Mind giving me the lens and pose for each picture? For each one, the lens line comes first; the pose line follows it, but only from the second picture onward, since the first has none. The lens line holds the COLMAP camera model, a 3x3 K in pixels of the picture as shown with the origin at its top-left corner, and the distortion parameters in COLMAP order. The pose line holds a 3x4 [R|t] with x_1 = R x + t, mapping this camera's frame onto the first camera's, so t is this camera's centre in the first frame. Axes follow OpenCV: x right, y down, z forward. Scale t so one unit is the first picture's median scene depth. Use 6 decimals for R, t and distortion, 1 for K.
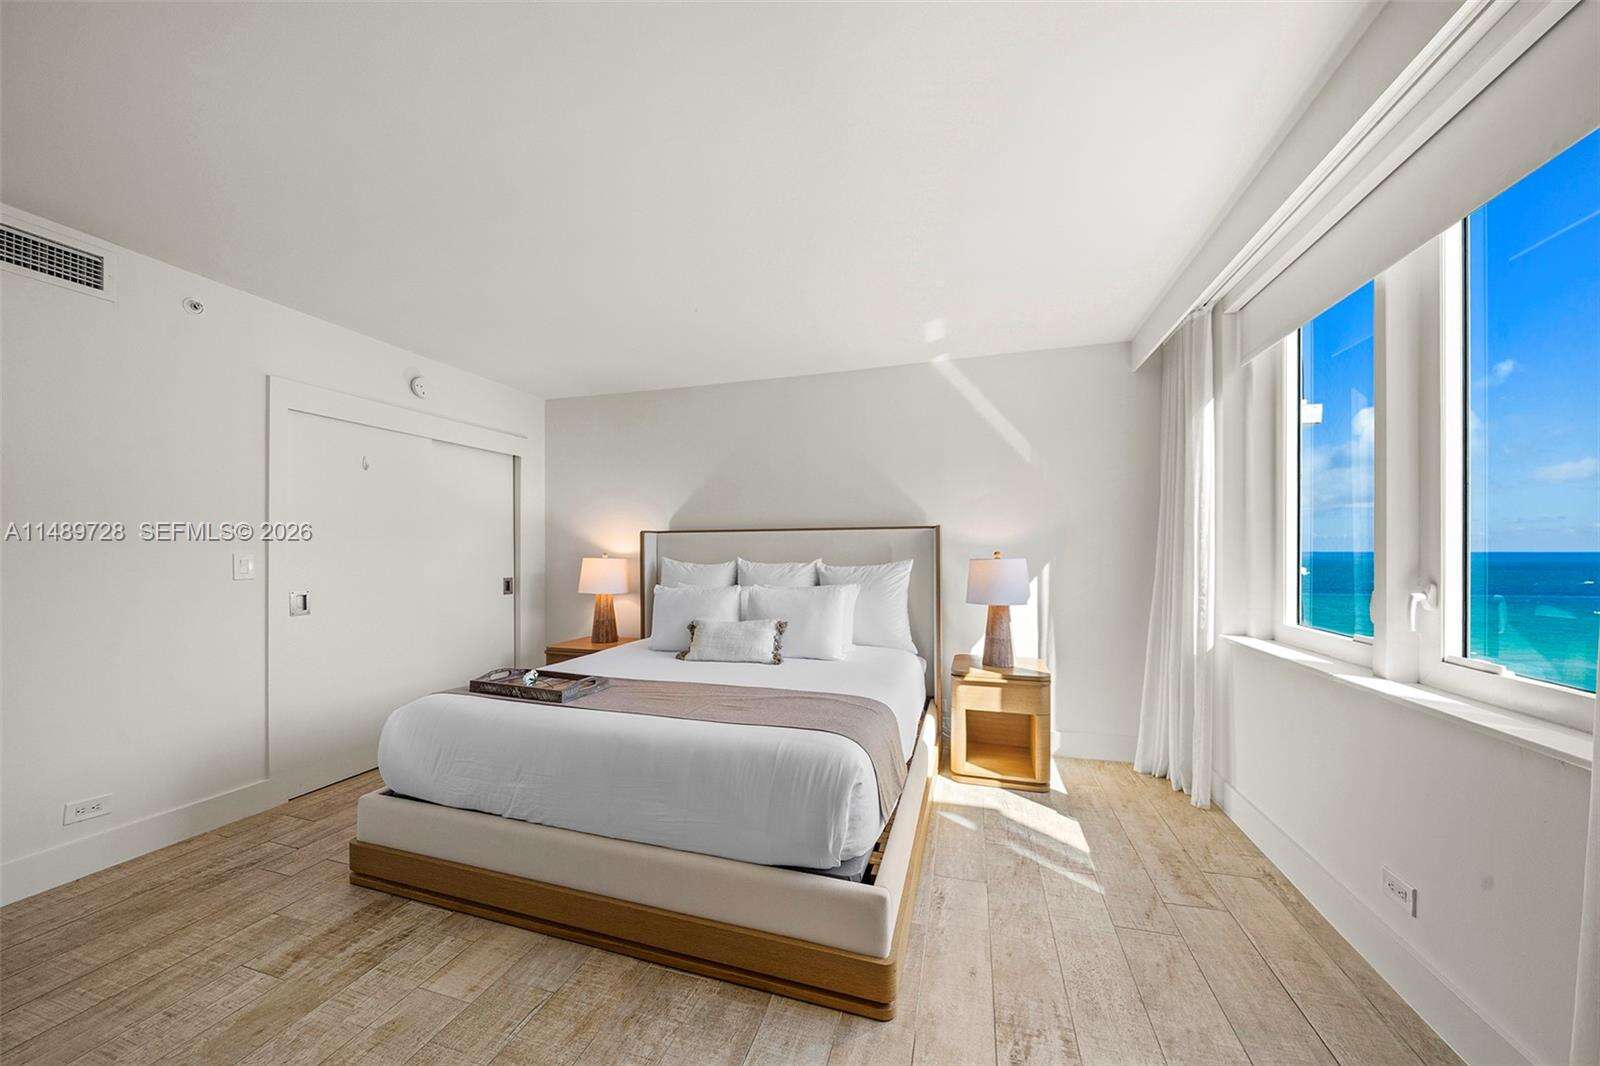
lens RADIAL K [[552.0, 0, 802.4], [0, 552.0, 545.0], [0, 0, 1]] dist [-0.006129, 0.000010]
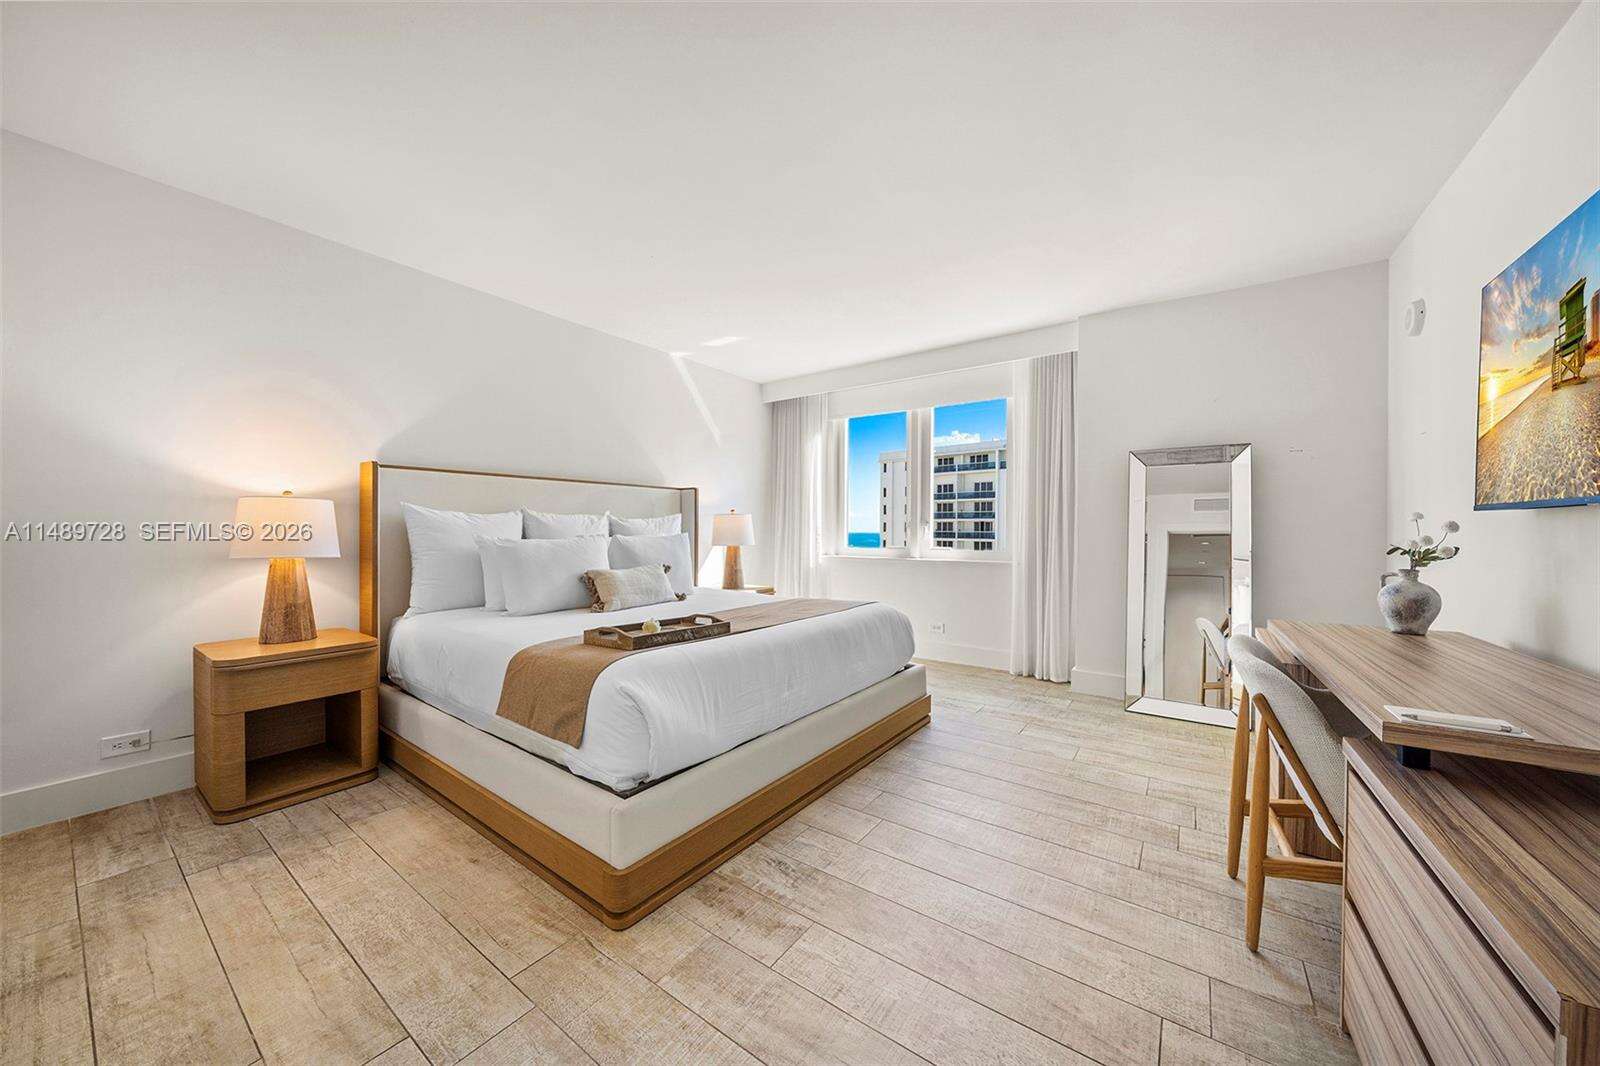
lens RADIAL K [[547.2, 0, 803.7], [0, 547.2, 534.2], [0, 0, 1]] dist [-0.004600, -0.000104]
pose [[0.320213, -0.004230, 0.947336, -1.003589], [-0.015465, 0.999833, 0.009692, 0.063407], [-0.947219, -0.017754, 0.320094, 0.396161]]
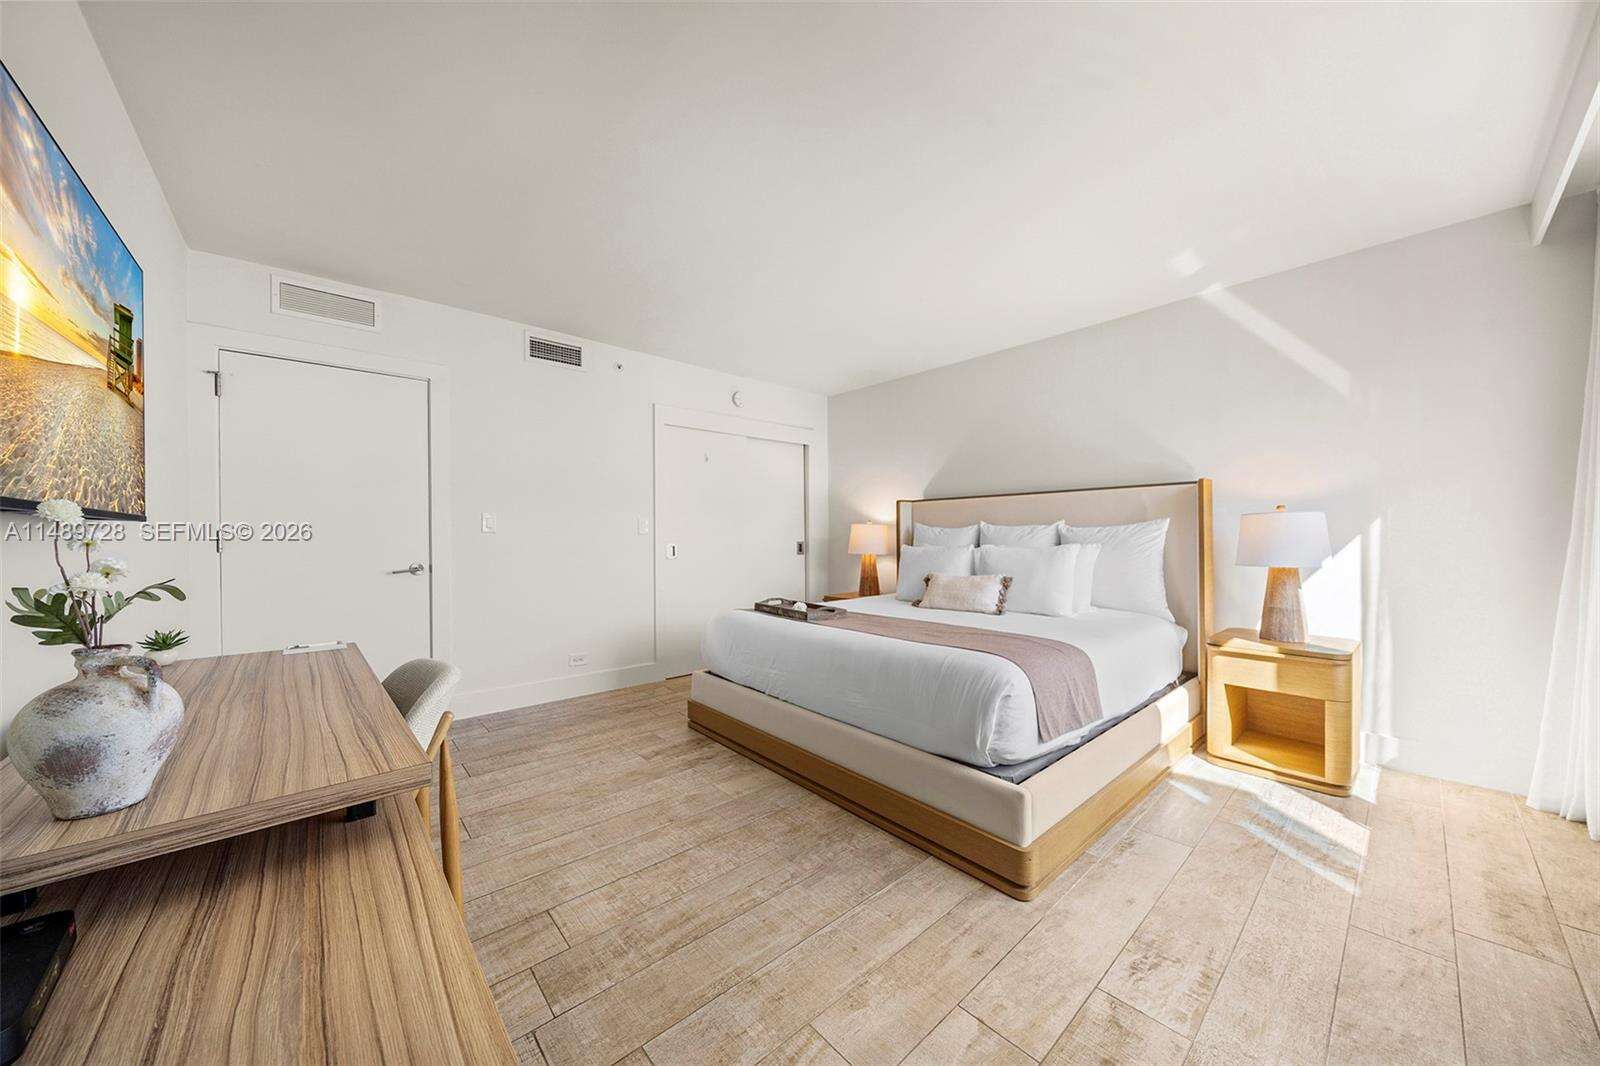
lens RADIAL K [[547.2, 0, 803.7], [0, 547.2, 534.2], [0, 0, 1]] dist [-0.004600, -0.000104]
pose [[0.852011, -0.003637, -0.523512, 0.181620], [0.007351, 0.999960, 0.005016, 0.050233], [0.523473, -0.008122, 0.852004, -0.094456]]
